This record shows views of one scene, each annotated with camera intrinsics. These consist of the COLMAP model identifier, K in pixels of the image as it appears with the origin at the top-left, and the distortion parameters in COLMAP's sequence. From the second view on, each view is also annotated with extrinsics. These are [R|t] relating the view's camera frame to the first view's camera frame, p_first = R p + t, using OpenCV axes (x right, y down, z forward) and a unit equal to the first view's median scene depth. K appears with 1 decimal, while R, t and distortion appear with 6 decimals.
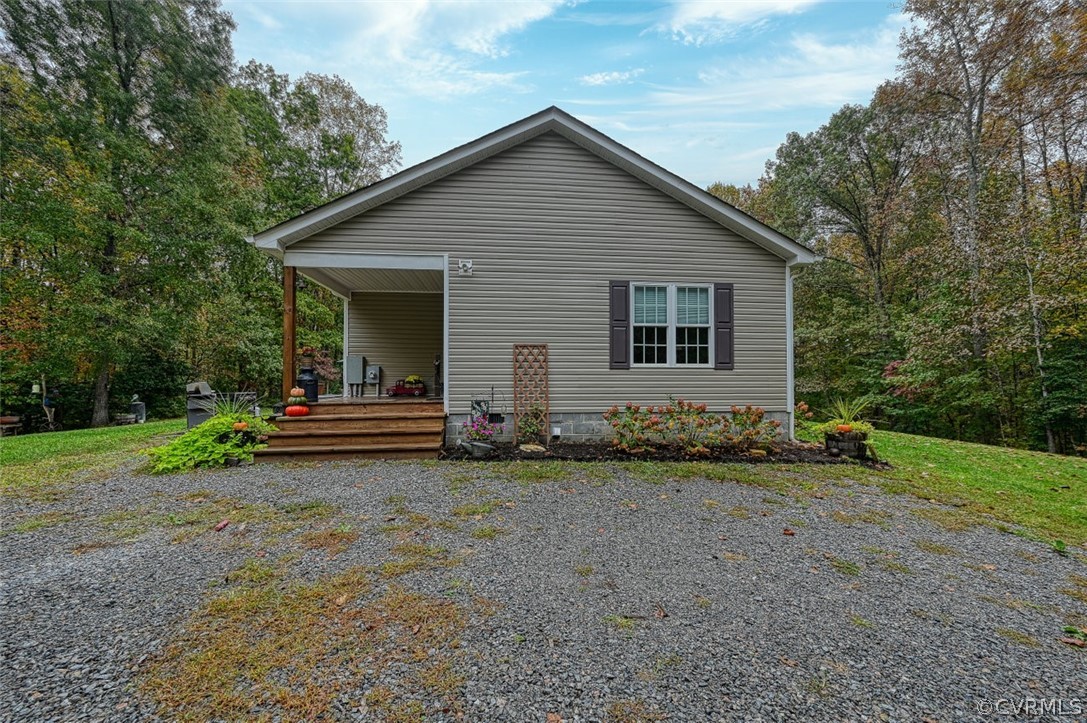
lens RADIAL K [[438.5, 0, 539.9], [0, 438.5, 357.2], [0, 0, 1]] dist [-0.004221, -0.000017]
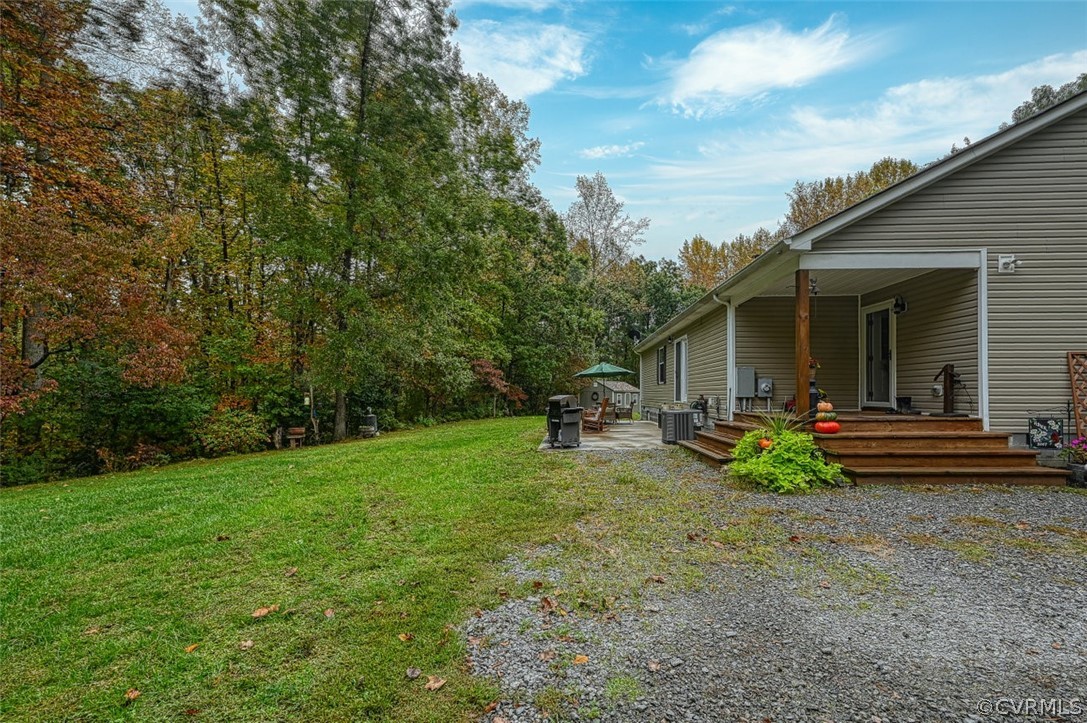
lens RADIAL K [[481.3, 0, 543.4], [0, 481.3, 366.8], [0, 0, 1]] dist [-0.002151, 0.000189]
pose [[0.987333, -0.005596, -0.158562, -0.898927], [0.005093, 0.999981, -0.003579, -0.002627], [0.158579, 0.002726, 0.987342, -0.075195]]
